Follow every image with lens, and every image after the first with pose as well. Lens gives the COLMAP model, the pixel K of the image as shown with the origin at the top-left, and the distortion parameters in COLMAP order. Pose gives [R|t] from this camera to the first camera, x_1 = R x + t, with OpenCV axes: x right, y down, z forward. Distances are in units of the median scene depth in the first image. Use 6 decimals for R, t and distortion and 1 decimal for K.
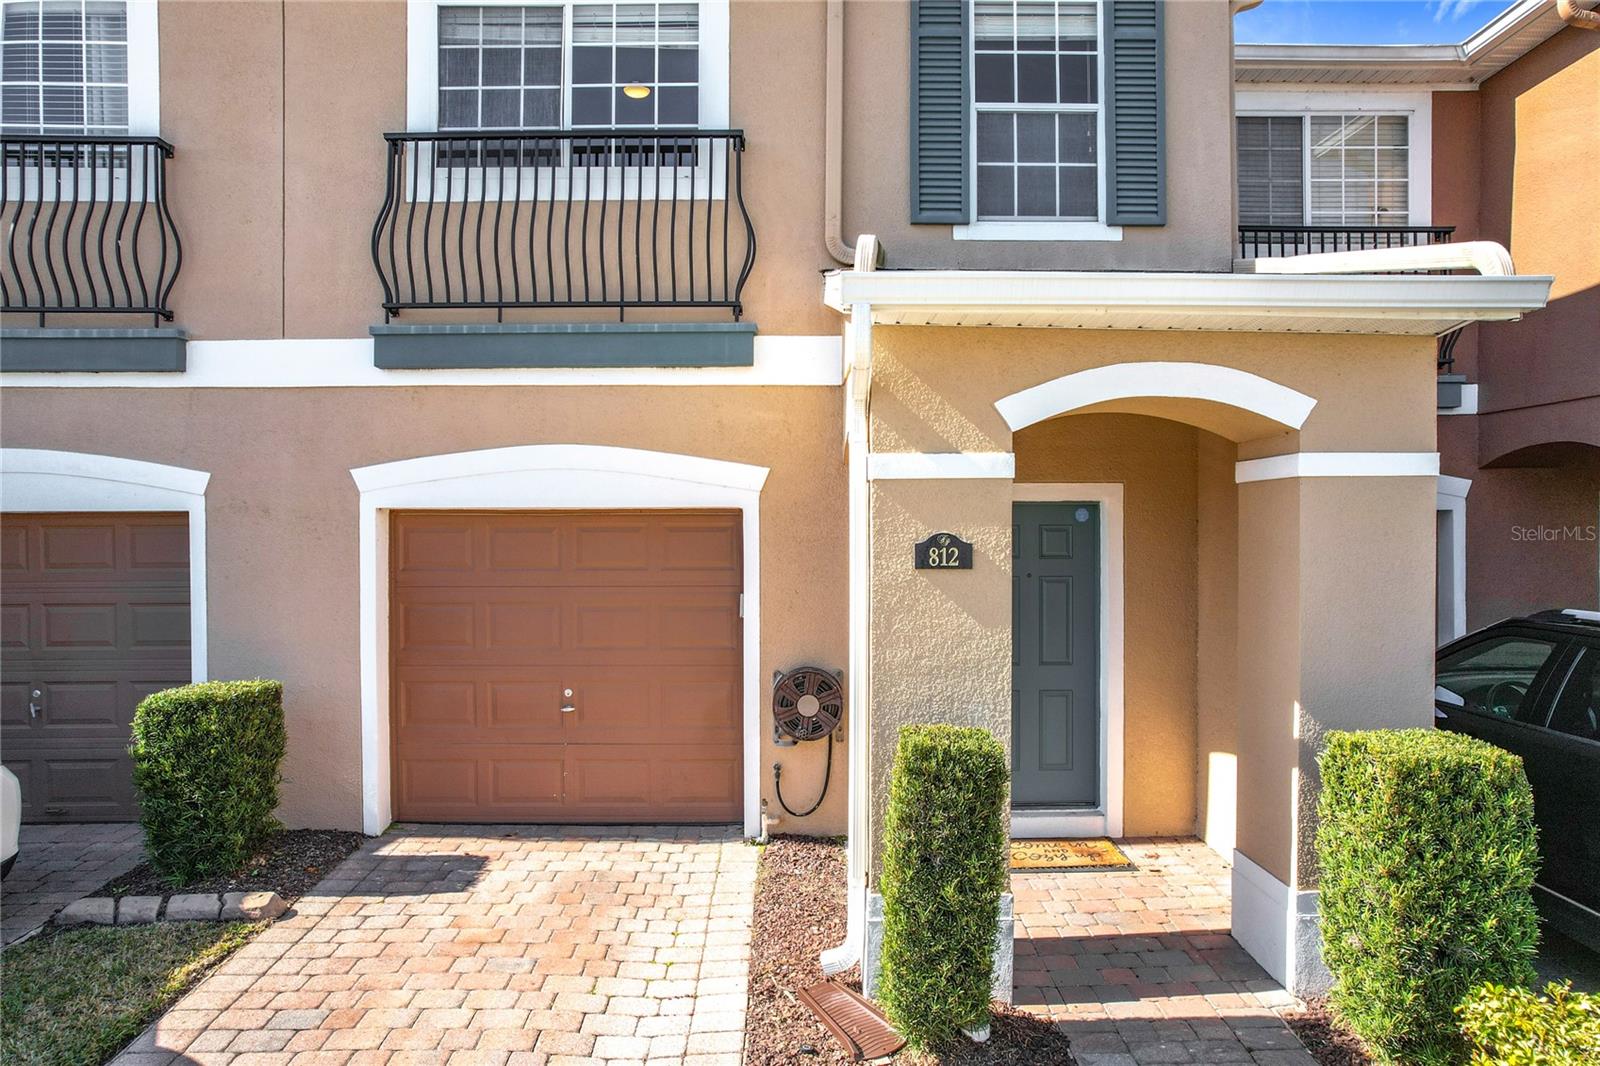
lens RADIAL K [[1021.7, 0, 802.0], [0, 1021.7, 530.4], [0, 0, 1]] dist [-0.081071, 0.073607]
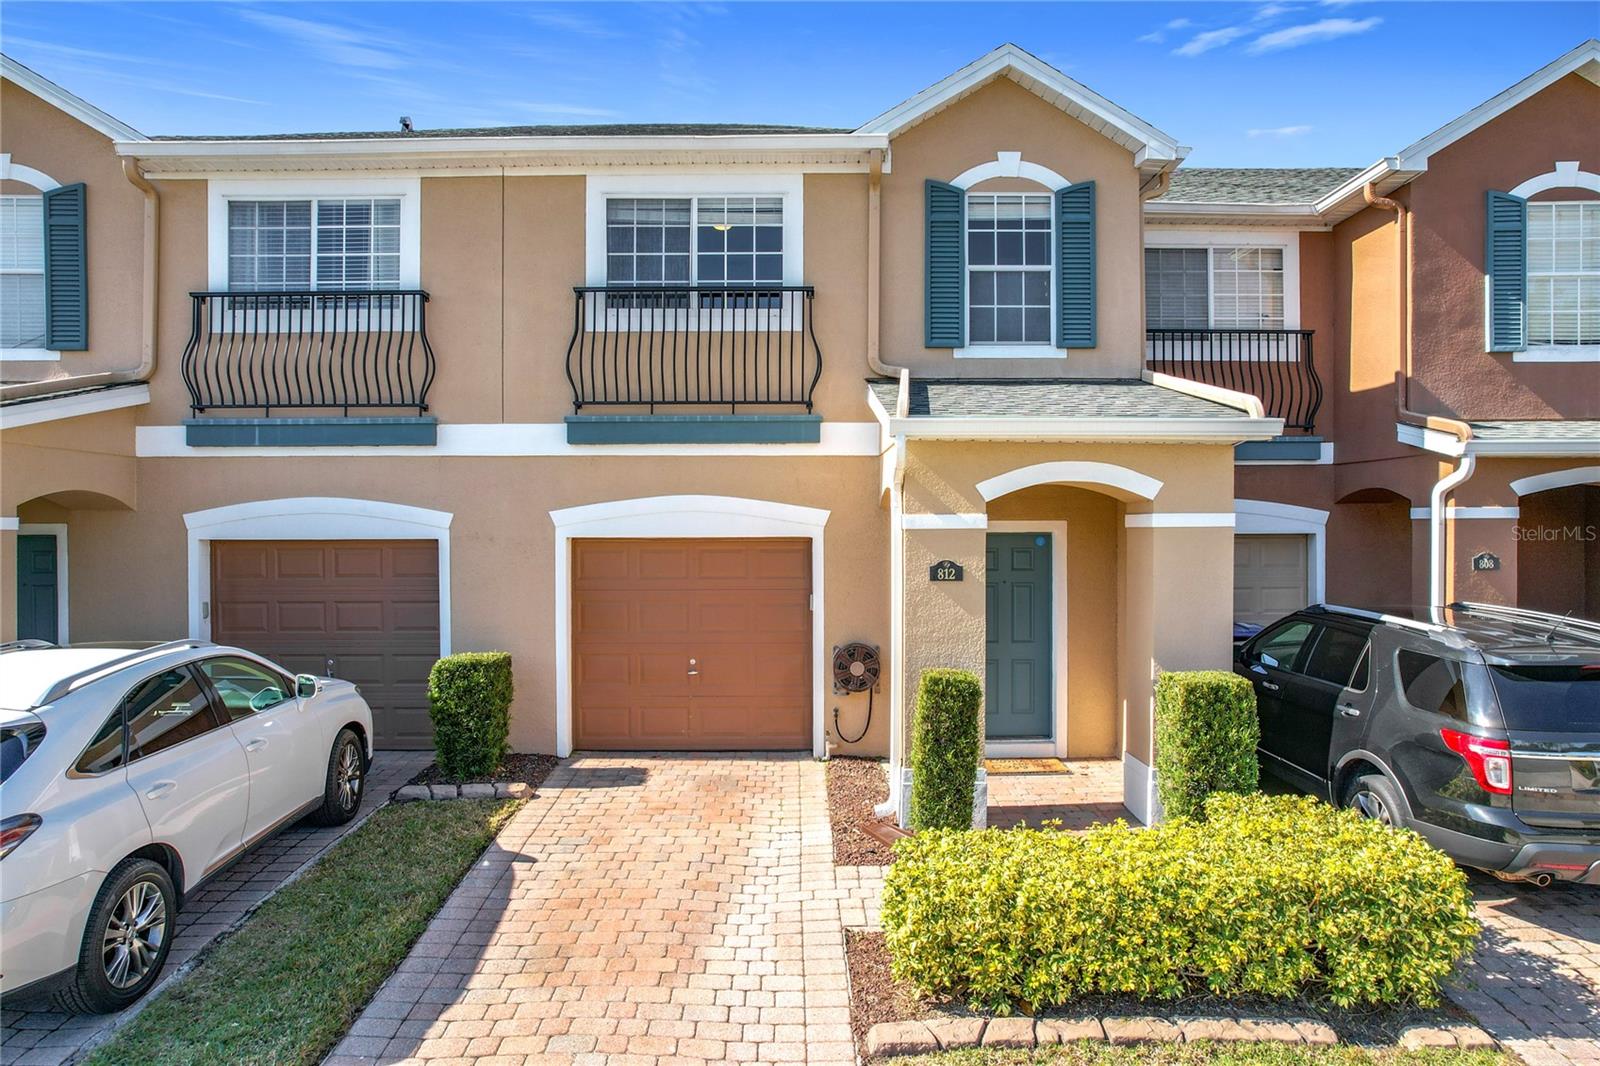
lens RADIAL K [[999.7, 0, 807.9], [0, 999.7, 534.4], [0, 0, 1]] dist [-0.078890, 0.069299]
pose [[0.999998, -0.000390, -0.001972, -0.073481], [0.000397, 0.999992, 0.003855, -0.037540], [0.001970, -0.003856, 0.999991, -0.548677]]
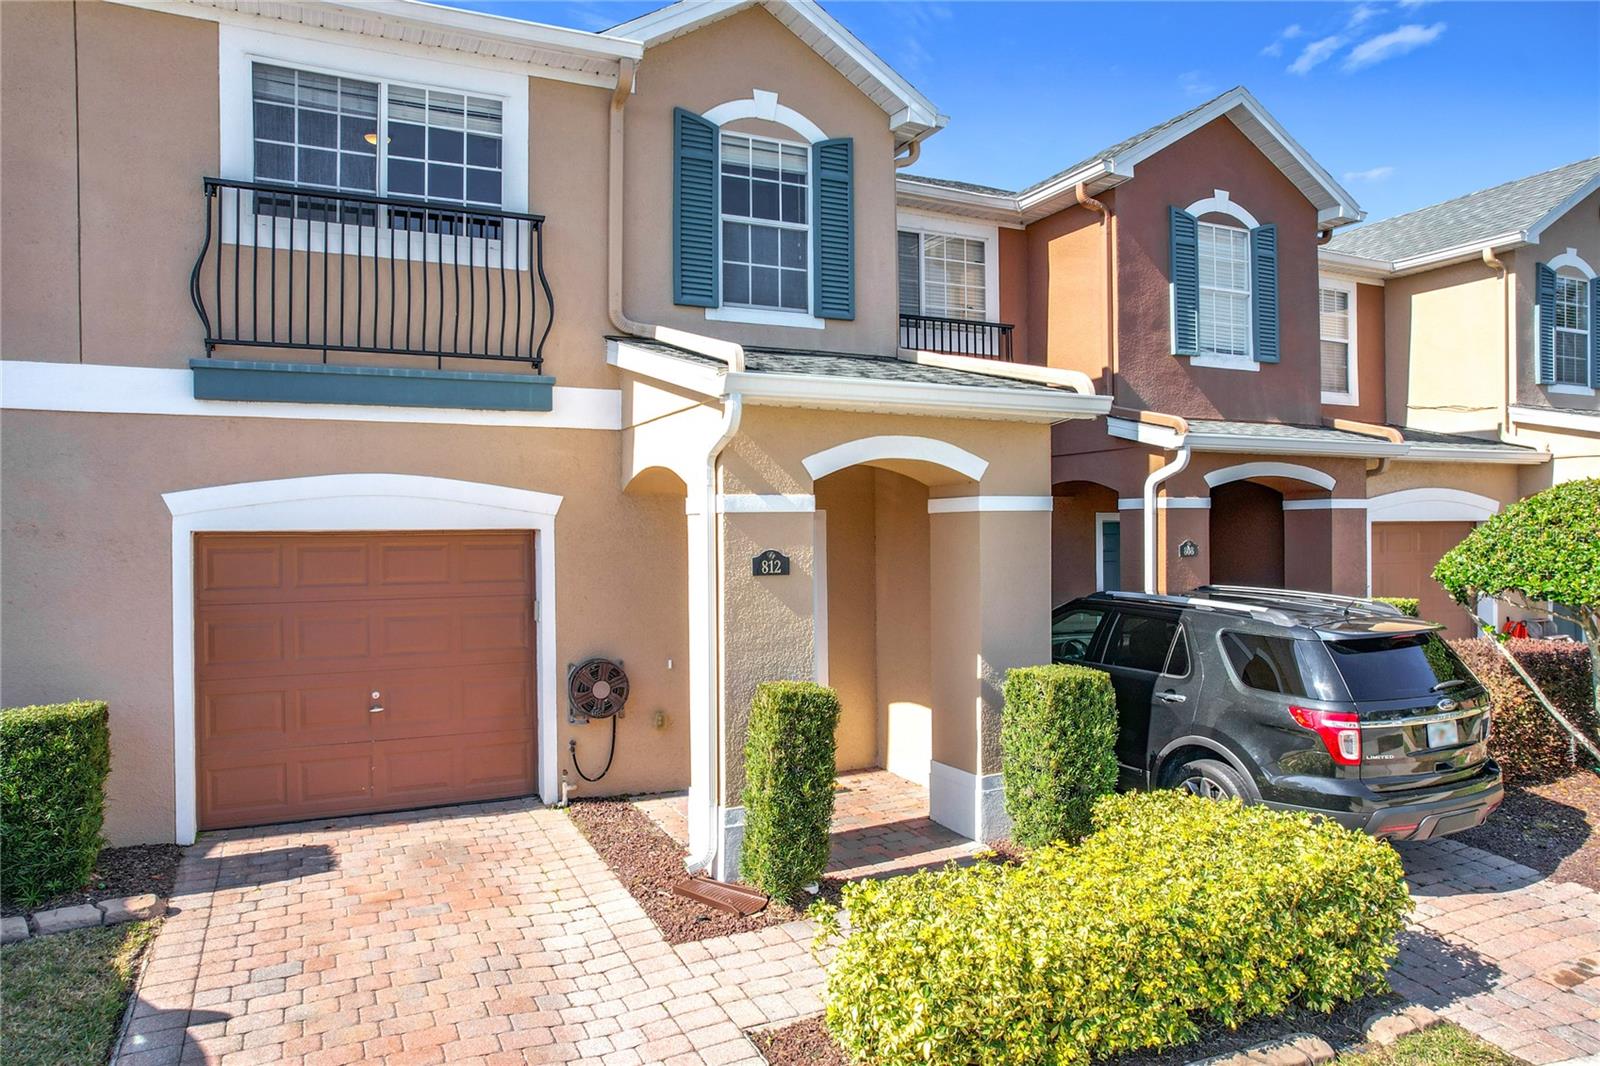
lens RADIAL K [[1026.6, 0, 800.0], [0, 1026.6, 533.0], [0, 0, 1]] dist [-0.077709, 0.069784]
pose [[0.906409, -0.006667, 0.422349, -0.339852], [0.009210, 0.999950, -0.003981, -0.011925], [-0.422302, 0.007498, 0.906424, -0.256028]]
